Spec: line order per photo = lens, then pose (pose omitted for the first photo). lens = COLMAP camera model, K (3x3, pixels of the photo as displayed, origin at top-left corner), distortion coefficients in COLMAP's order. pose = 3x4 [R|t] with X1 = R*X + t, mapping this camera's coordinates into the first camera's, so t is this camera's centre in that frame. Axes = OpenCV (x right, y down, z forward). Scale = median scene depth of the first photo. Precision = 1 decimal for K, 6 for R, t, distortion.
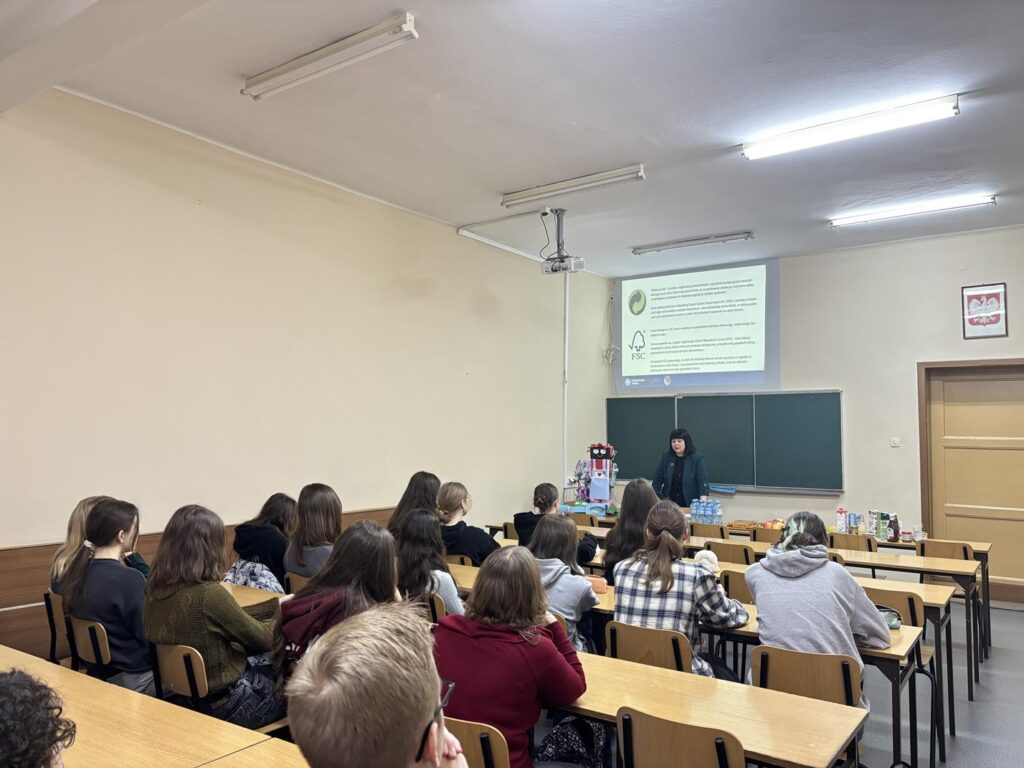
lens RADIAL K [[767.5, 0, 512.5], [0, 767.5, 394.0], [0, 0, 1]] dist [0.041843, -0.006011]
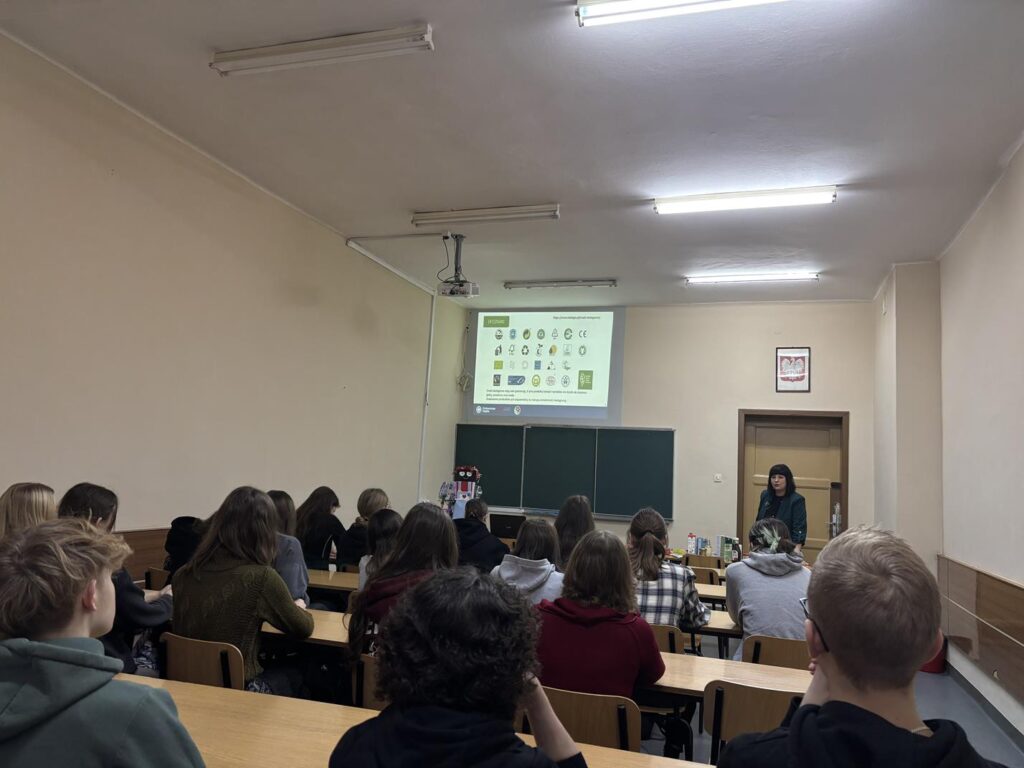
lens RADIAL K [[762.9, 0, 512.0], [0, 762.9, 384.0], [0, 0, 1]] dist [0.051196, -0.004870]
pose [[0.956112, 0.080236, 0.281801, -0.144345], [-0.063720, 0.995695, -0.067307, 0.023724], [-0.285989, 0.046397, 0.957109, 0.005271]]
